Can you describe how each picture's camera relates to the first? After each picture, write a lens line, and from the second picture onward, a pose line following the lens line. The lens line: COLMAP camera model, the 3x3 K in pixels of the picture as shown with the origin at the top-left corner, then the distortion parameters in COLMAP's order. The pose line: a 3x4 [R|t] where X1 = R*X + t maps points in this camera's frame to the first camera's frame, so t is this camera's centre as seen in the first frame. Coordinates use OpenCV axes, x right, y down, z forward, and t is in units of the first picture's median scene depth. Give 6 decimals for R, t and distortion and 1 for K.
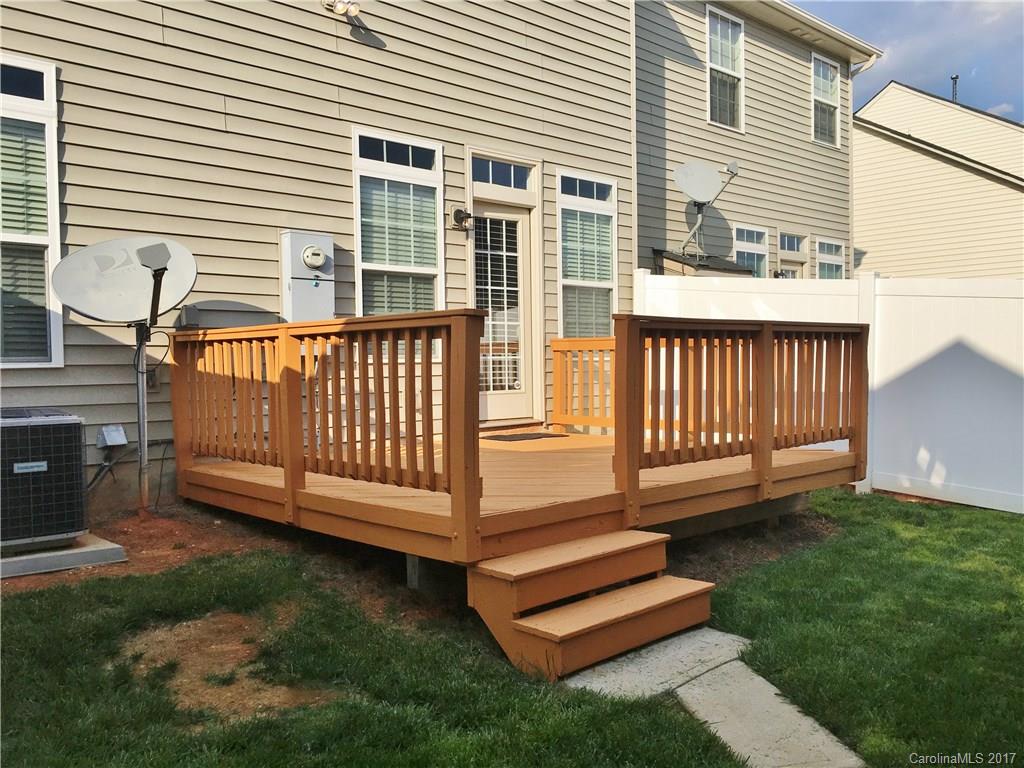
lens RADIAL K [[865.5, 0, 510.9], [0, 865.5, 383.2], [0, 0, 1]] dist [0.063395, -0.082550]
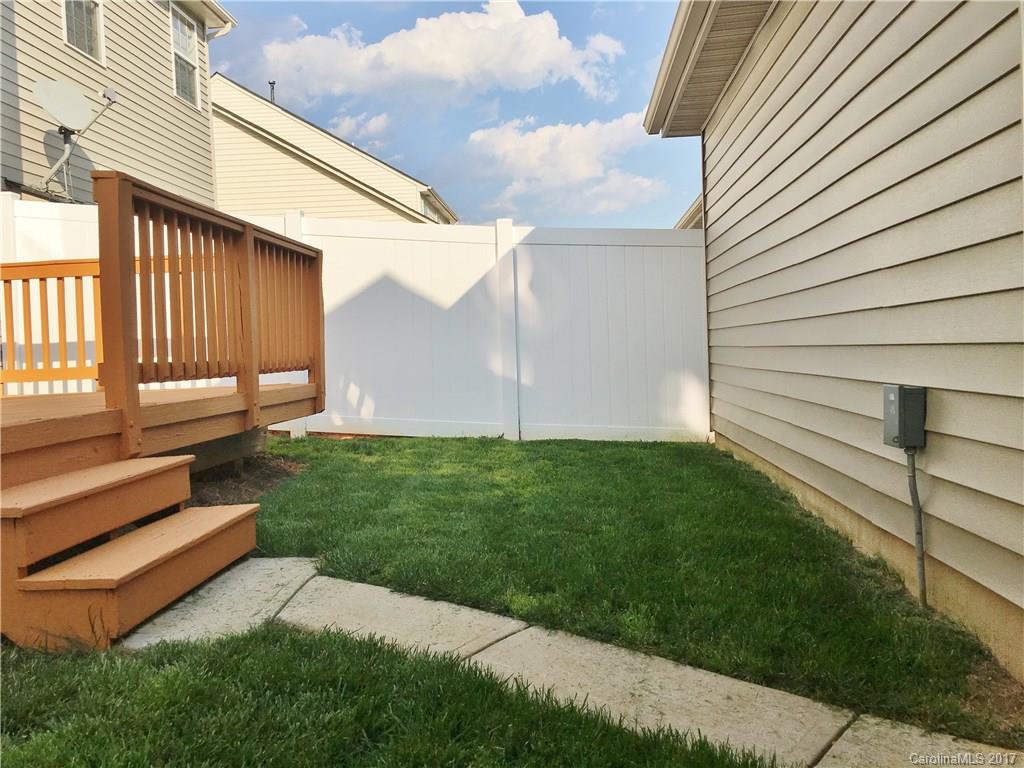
lens RADIAL K [[865.5, 0, 513.7], [0, 865.5, 385.7], [0, 0, 1]] dist [0.063395, -0.082550]
pose [[0.729074, -0.040343, 0.683245, -0.133519], [0.041267, 0.999036, 0.014955, 0.103701], [-0.683190, 0.017292, 0.730036, 0.205527]]
